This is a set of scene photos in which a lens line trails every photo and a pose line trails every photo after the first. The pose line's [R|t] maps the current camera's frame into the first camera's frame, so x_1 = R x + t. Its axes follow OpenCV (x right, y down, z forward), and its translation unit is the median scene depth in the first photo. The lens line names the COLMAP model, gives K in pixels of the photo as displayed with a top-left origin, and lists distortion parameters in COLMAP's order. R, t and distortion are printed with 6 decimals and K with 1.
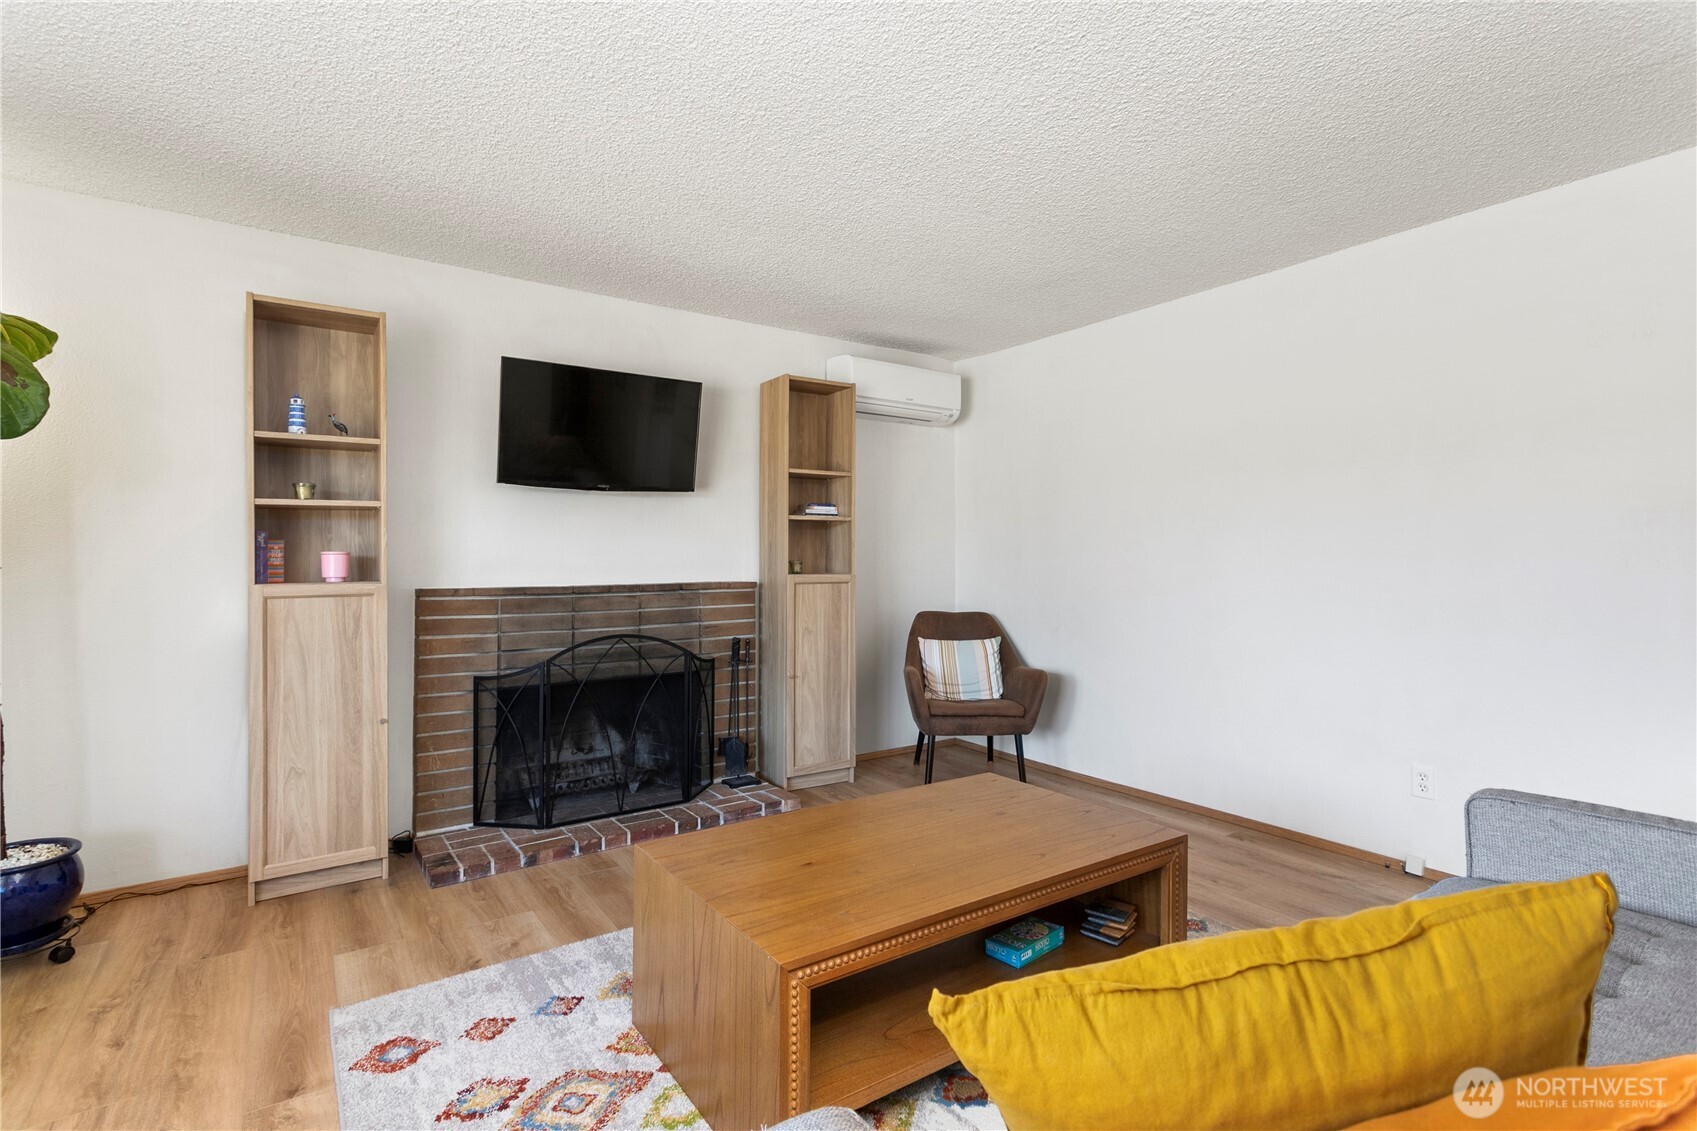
lens RADIAL K [[809.1, 0, 852.7], [0, 809.1, 556.8], [0, 0, 1]] dist [0.001510, 0.001176]
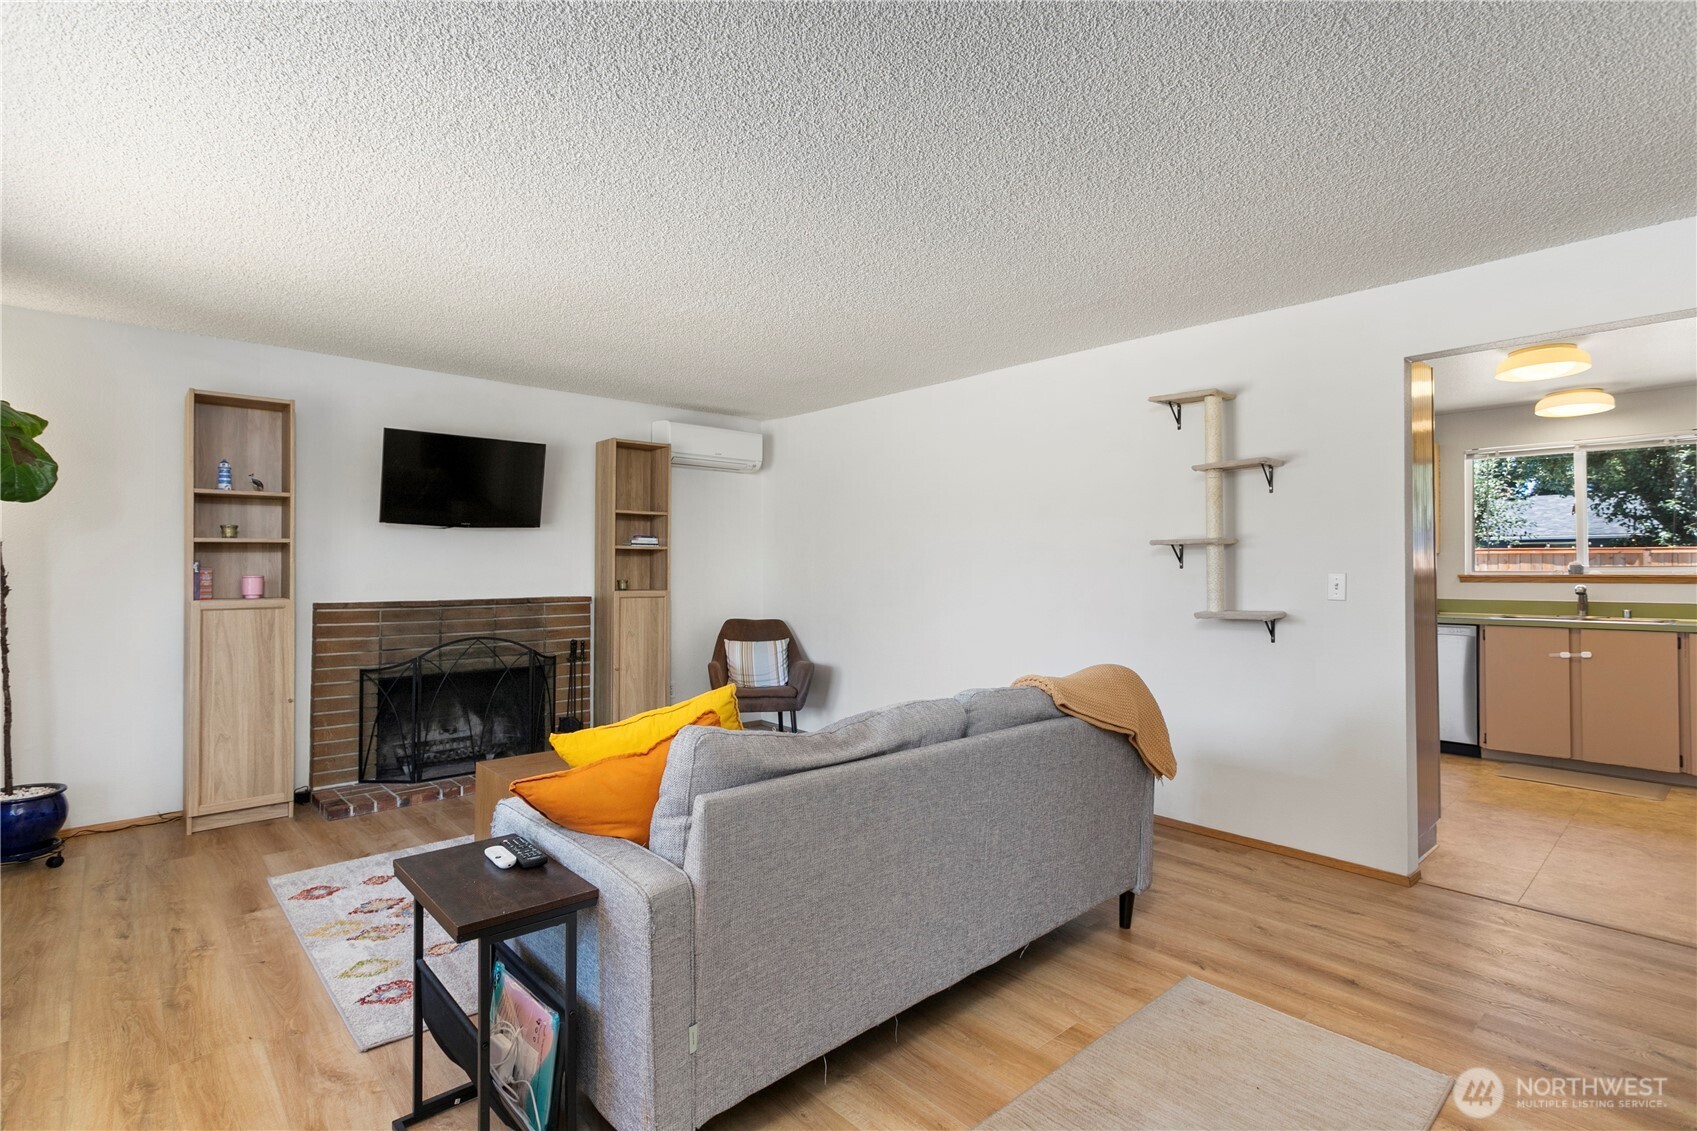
lens RADIAL K [[809.1, 0, 848.1], [0, 809.1, 563.6], [0, 0, 1]] dist [0.001510, 0.001176]
pose [[0.992047, 0.002515, 0.125841, 0.153236], [-0.001578, 0.999970, -0.007543, -0.015756], [-0.125856, 0.007284, 0.992022, -0.406280]]
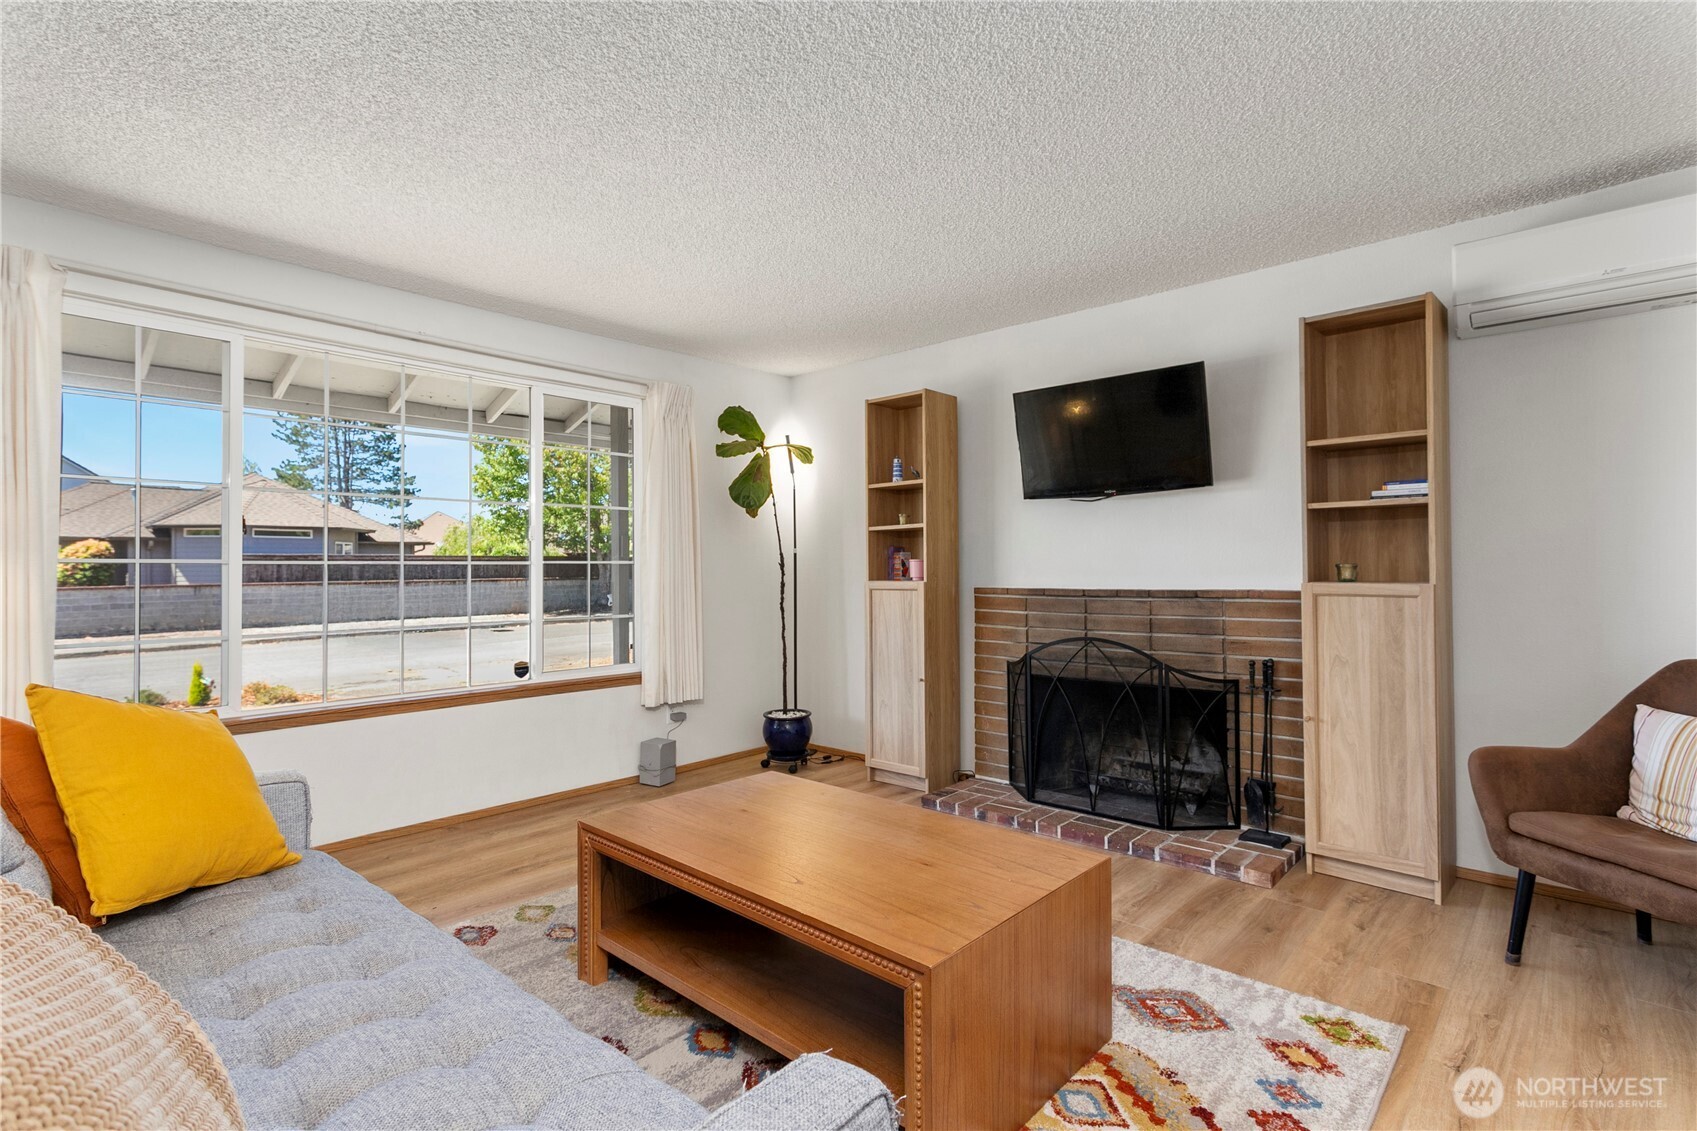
lens RADIAL K [[809.1, 0, 852.3], [0, 809.1, 559.8], [0, 0, 1]] dist [0.001510, 0.001176]
pose [[0.222151, -0.011398, -0.974946, 0.661676], [0.006835, 0.999925, -0.010133, 0.006597], [0.974988, -0.004413, 0.222213, 0.494643]]
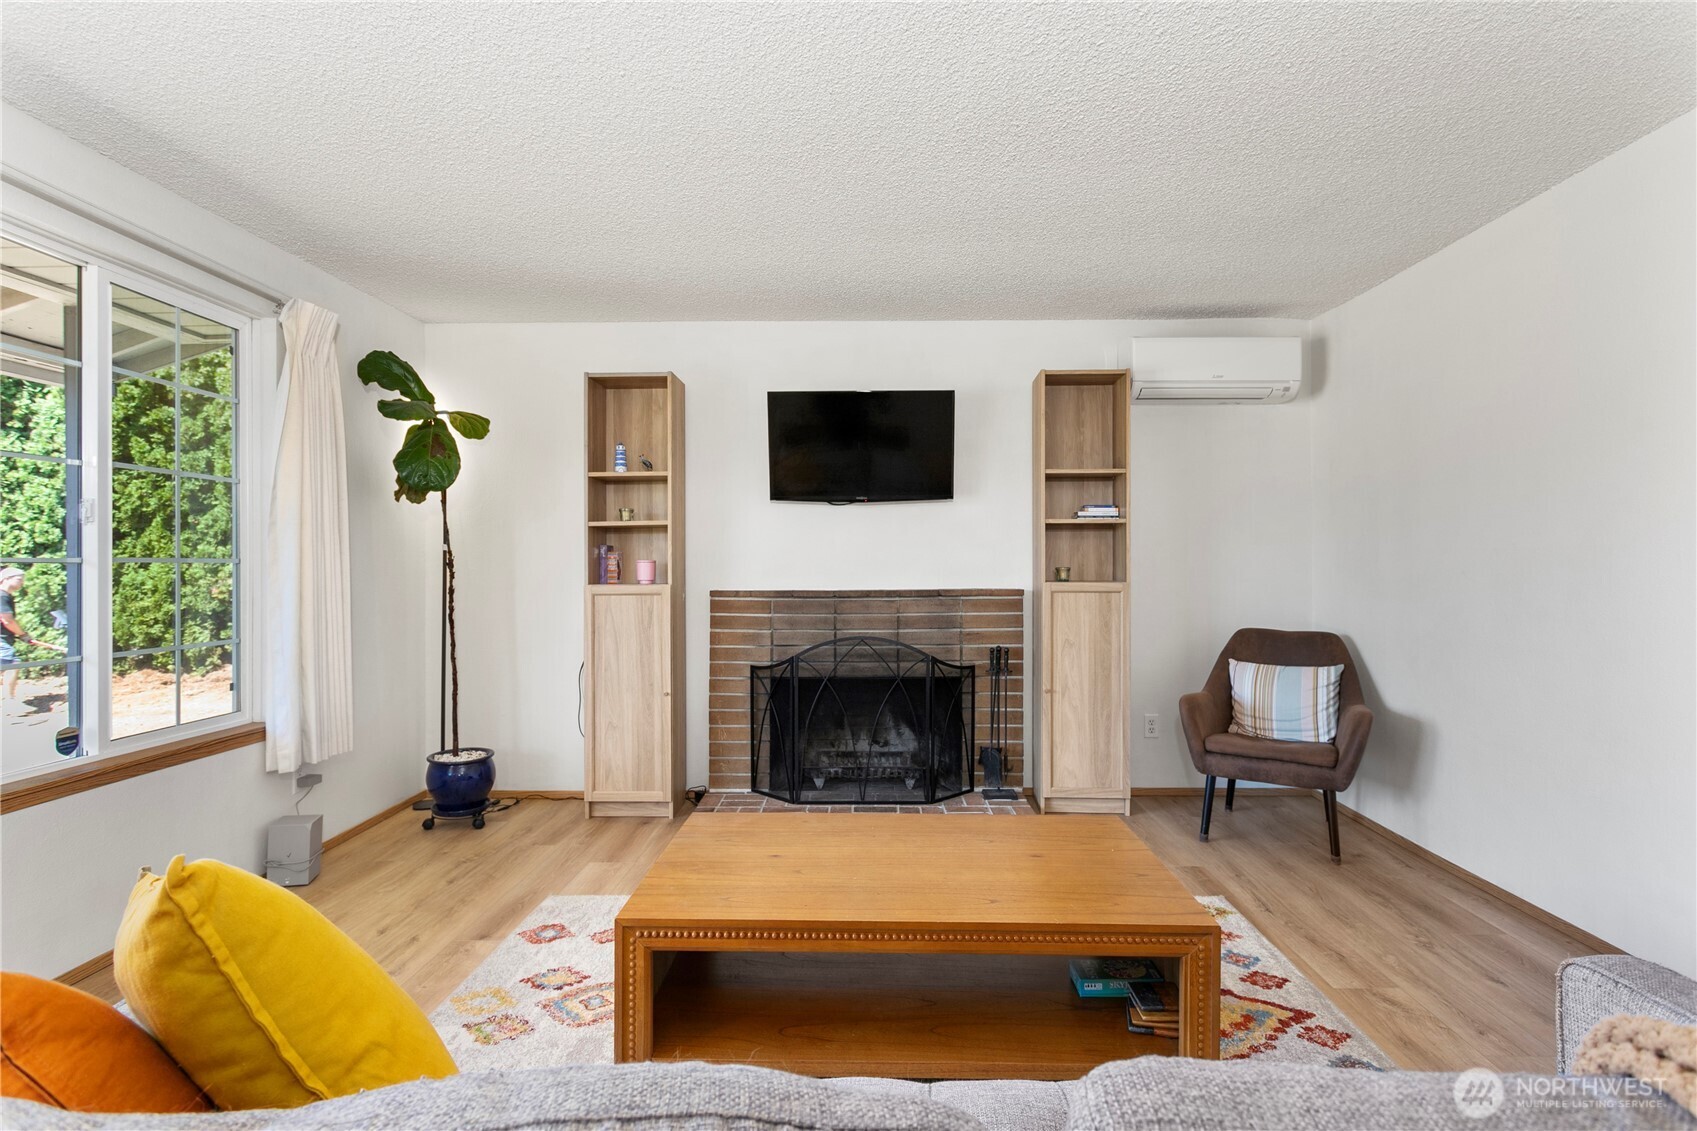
lens RADIAL K [[839.9, 0, 861.8], [0, 839.9, 561.3], [0, 0, 1]] dist [-0.012334, 0.003673]
pose [[0.810492, -0.003348, -0.585741, 0.377023], [0.002594, 0.999994, -0.002126, -0.000936], [0.585744, 0.000204, 0.810496, 0.099052]]
